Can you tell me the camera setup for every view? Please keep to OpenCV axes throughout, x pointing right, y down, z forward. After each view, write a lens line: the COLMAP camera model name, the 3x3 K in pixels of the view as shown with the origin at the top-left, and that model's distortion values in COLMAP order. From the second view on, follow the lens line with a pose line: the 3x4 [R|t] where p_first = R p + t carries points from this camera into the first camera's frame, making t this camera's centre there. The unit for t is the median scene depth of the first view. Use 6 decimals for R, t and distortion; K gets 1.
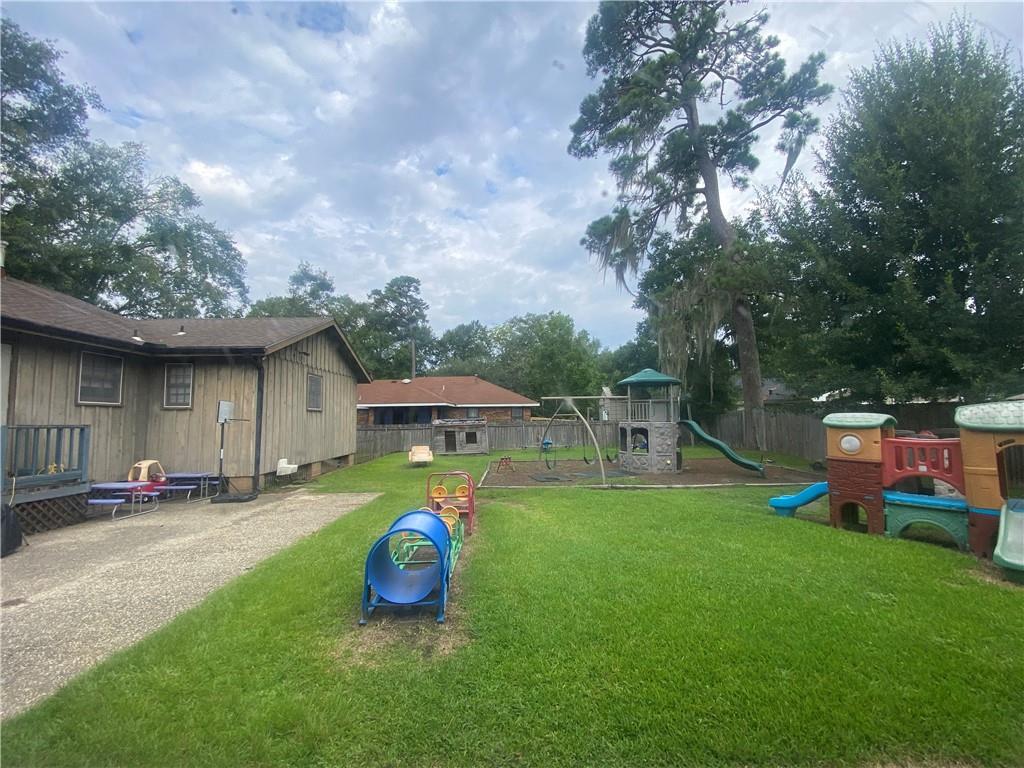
lens RADIAL K [[413.4, 0, 514.7], [0, 413.4, 384.8], [0, 0, 1]] dist [0.049002, -0.035816]
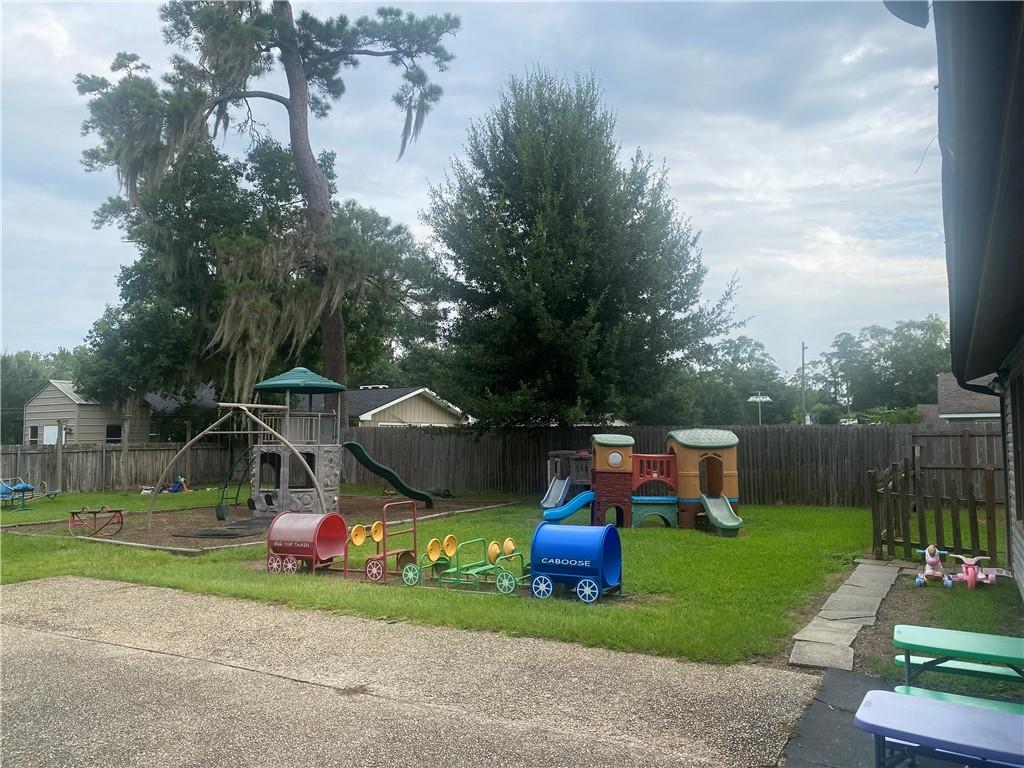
lens RADIAL K [[786.4, 0, 512.0], [0, 786.4, 384.0], [0, 0, 1]] dist [-0.004410, -0.004998]
pose [[0.522048, 0.068567, 0.850156, -0.482772], [-0.071952, 0.996751, -0.036207, 0.008596], [-0.849876, -0.042268, 0.525285, 0.014774]]
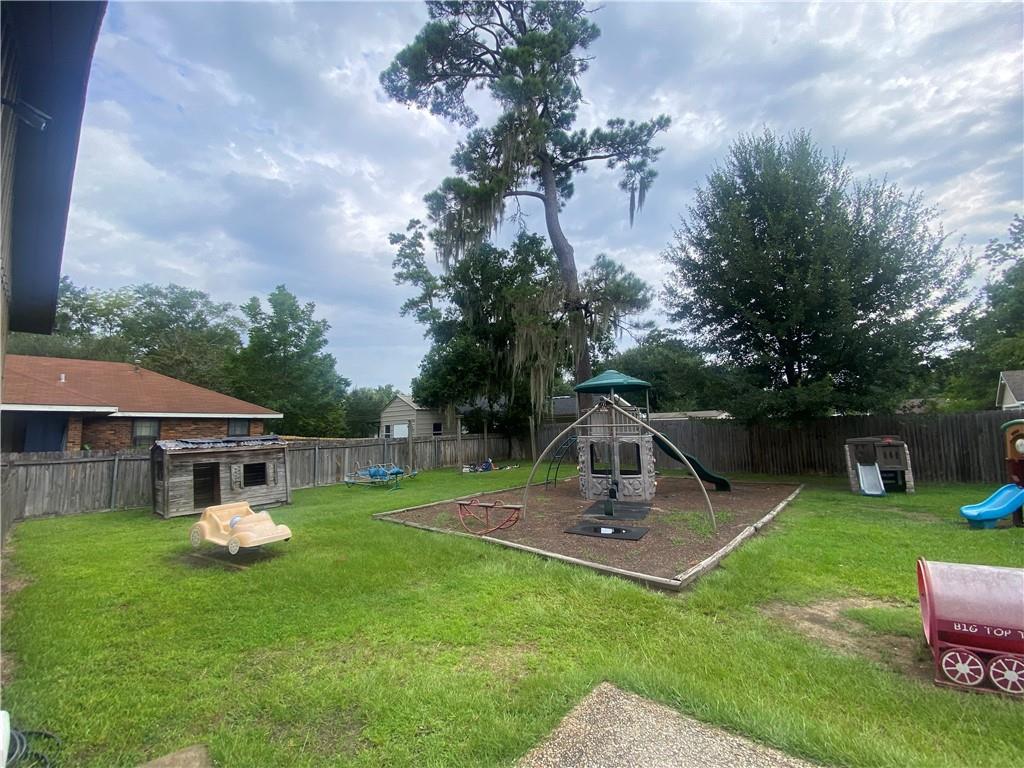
lens RADIAL K [[413.4, 0, 514.7], [0, 413.4, 384.8], [0, 0, 1]] dist [0.049002, -0.035816]
pose [[0.681385, 0.074233, 0.728151, -0.324606], [-0.045357, 0.997214, -0.059220, 0.037333], [-0.730518, 0.007325, 0.682854, 0.466911]]
